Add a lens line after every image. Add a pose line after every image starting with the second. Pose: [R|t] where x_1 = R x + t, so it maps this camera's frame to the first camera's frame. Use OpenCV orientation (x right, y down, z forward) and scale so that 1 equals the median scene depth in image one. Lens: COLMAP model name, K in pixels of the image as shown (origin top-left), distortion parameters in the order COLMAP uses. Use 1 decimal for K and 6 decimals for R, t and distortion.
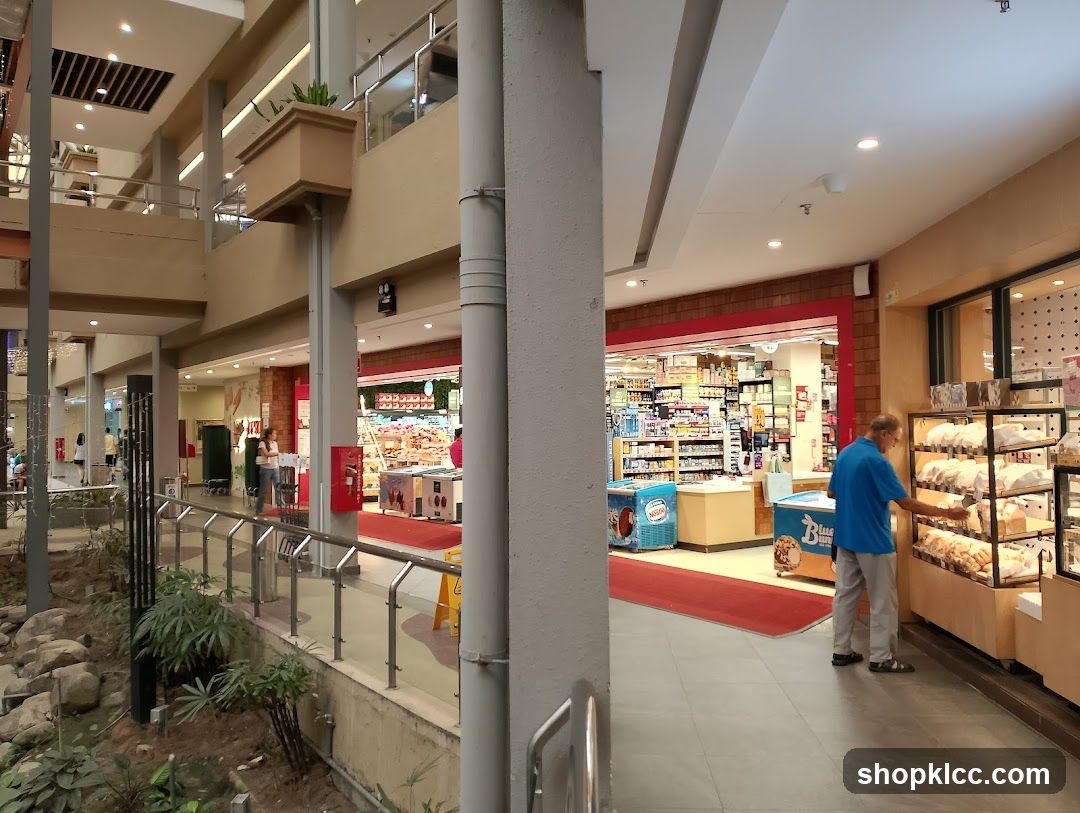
lens RADIAL K [[884.0, 0, 537.2], [0, 884.0, 405.0], [0, 0, 1]] dist [0.016236, -0.044700]
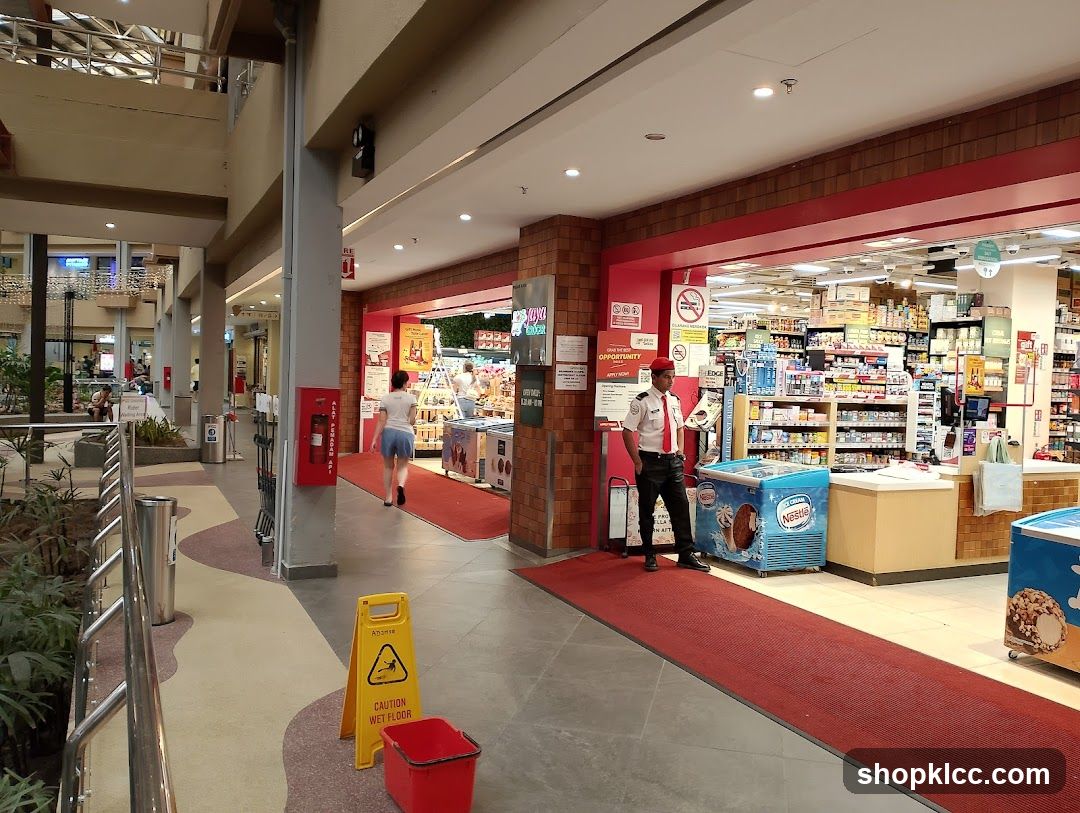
lens RADIAL K [[884.0, 0, 540.3], [0, 884.0, 408.4], [0, 0, 1]] dist [0.016236, -0.044700]
pose [[0.985851, 0.049681, -0.160091, 0.046068], [-0.039750, 0.997116, 0.064648, 0.010200], [0.162841, -0.057370, 0.984983, 0.305872]]
